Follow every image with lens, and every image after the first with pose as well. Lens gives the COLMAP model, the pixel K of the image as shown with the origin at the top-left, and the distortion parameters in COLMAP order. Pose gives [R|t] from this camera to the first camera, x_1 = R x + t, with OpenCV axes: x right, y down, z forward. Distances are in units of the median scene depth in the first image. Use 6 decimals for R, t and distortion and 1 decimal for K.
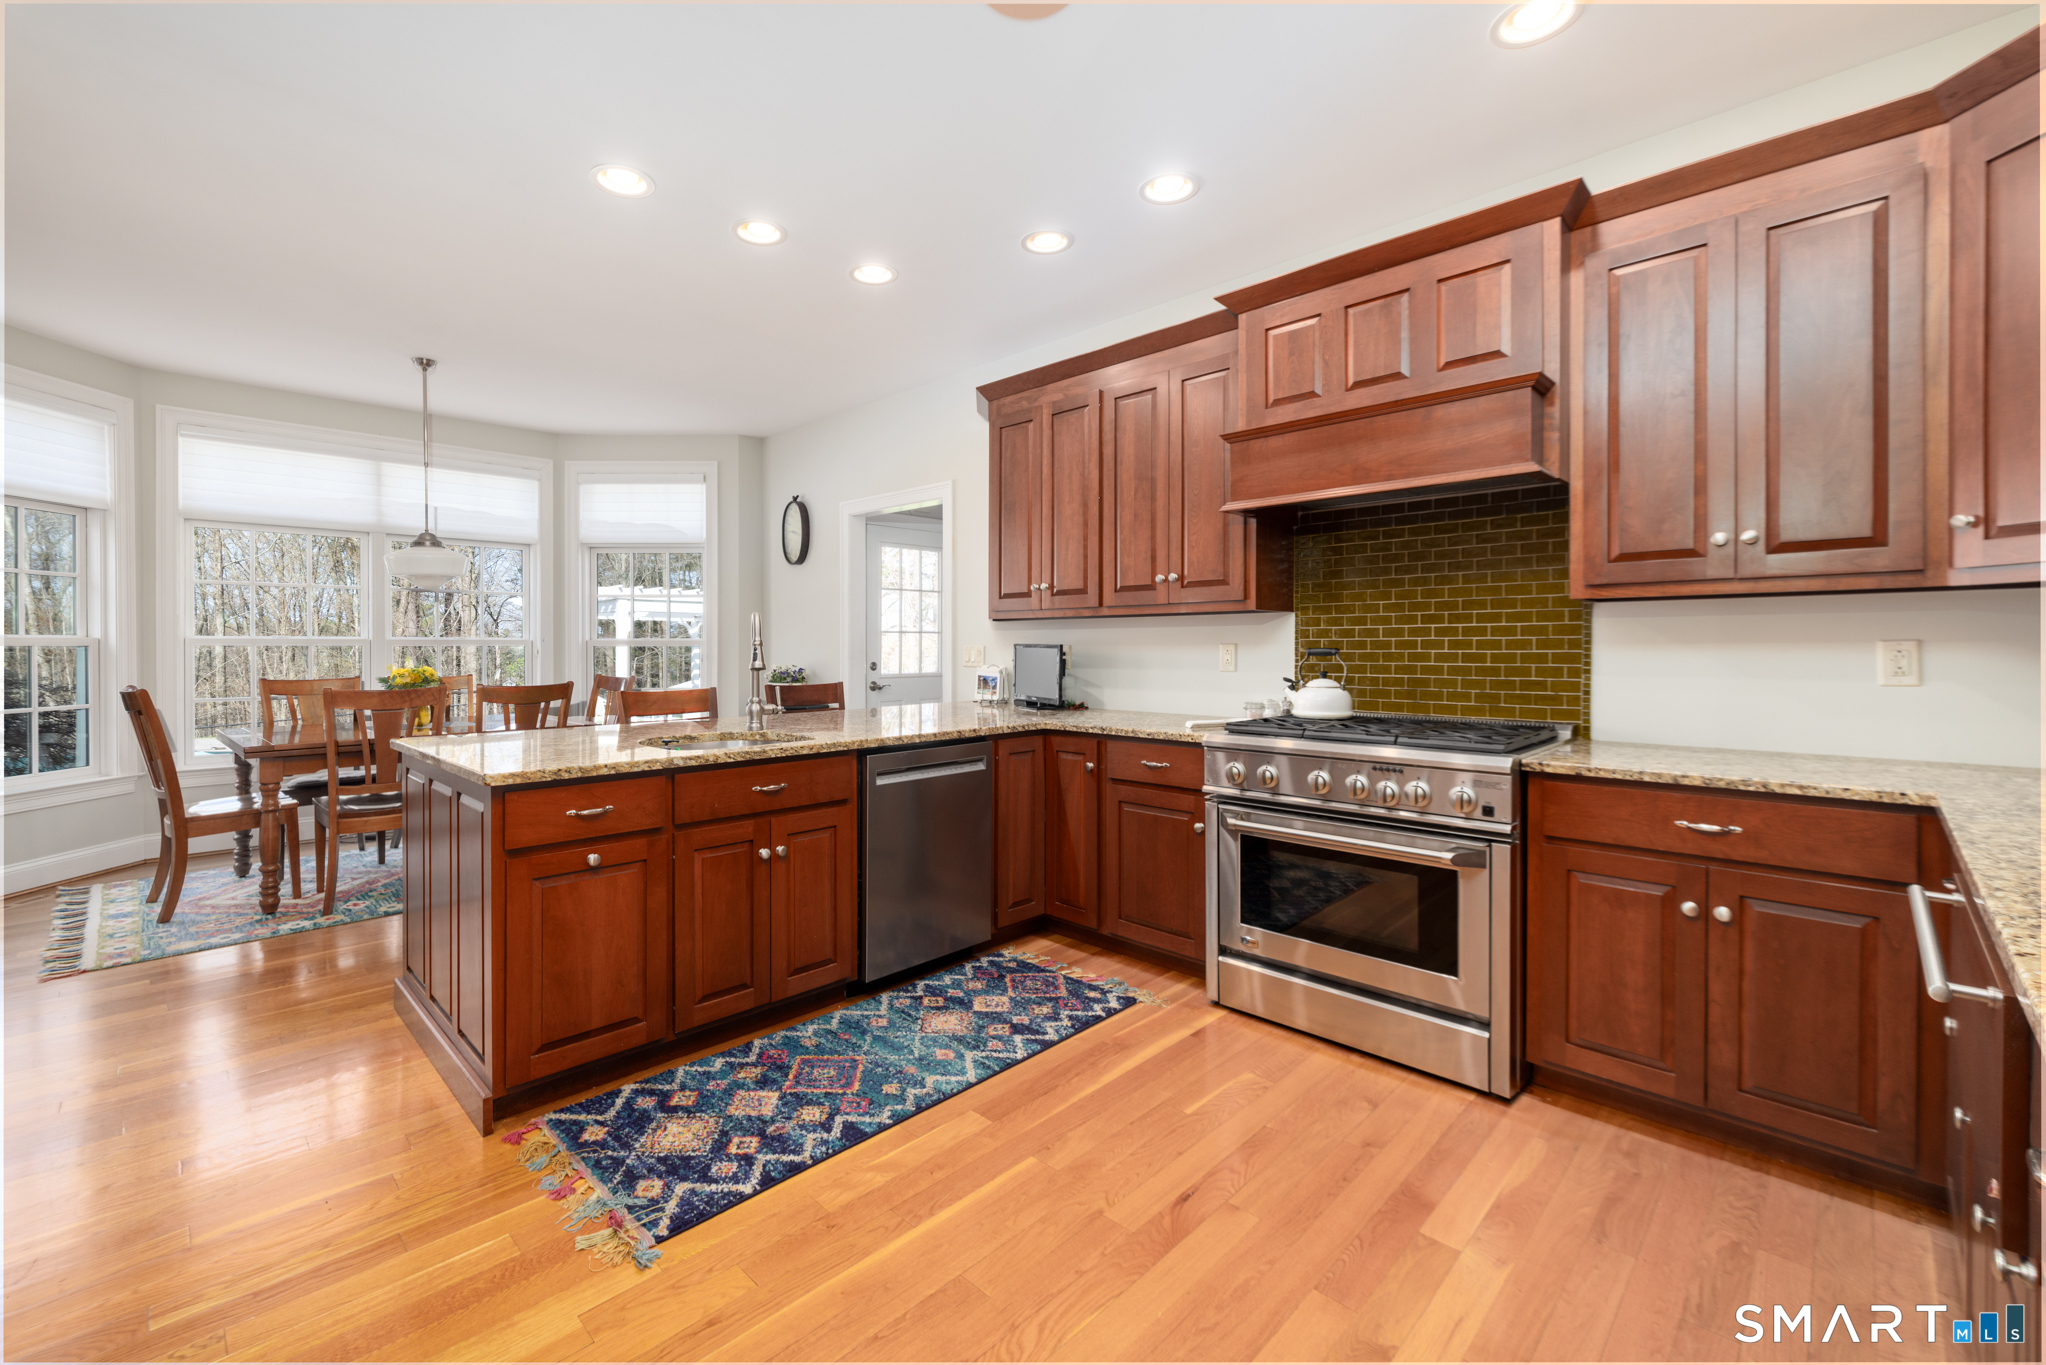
lens RADIAL K [[860.3, 0, 1023.3], [0, 860.3, 648.9], [0, 0, 1]] dist [0.001042, 0.000295]
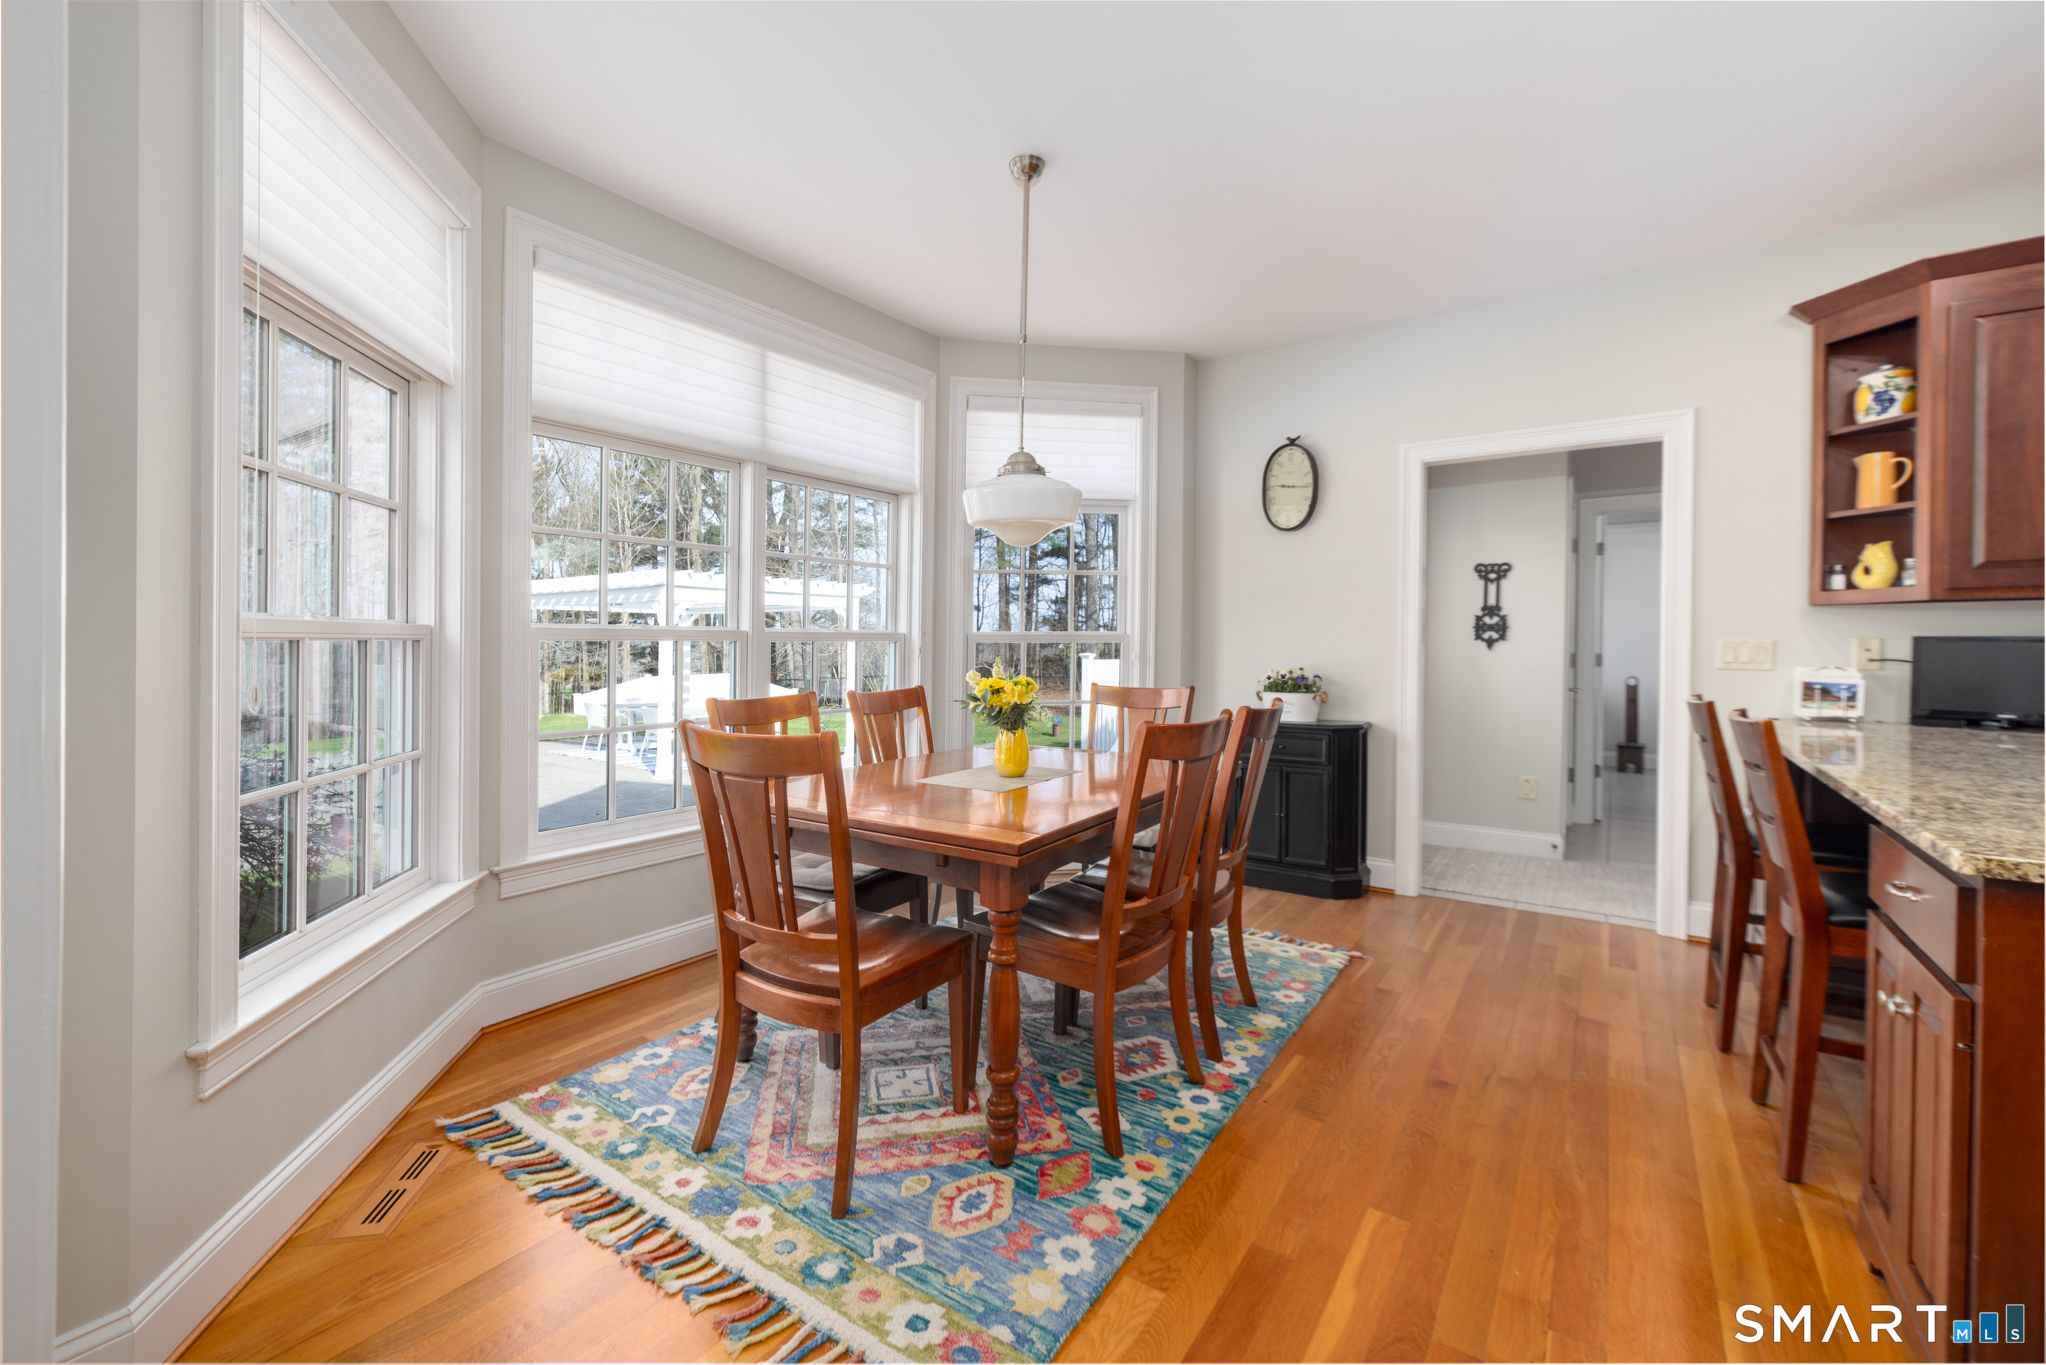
lens RADIAL K [[860.3, 0, 1023.3], [0, 860.3, 648.9], [0, 0, 1]] dist [0.001042, 0.000295]
pose [[0.985988, -0.000125, 0.166815, -0.662452], [-0.000476, 0.999994, 0.003560, 0.000805], [-0.166814, -0.003589, 0.985982, 0.335920]]
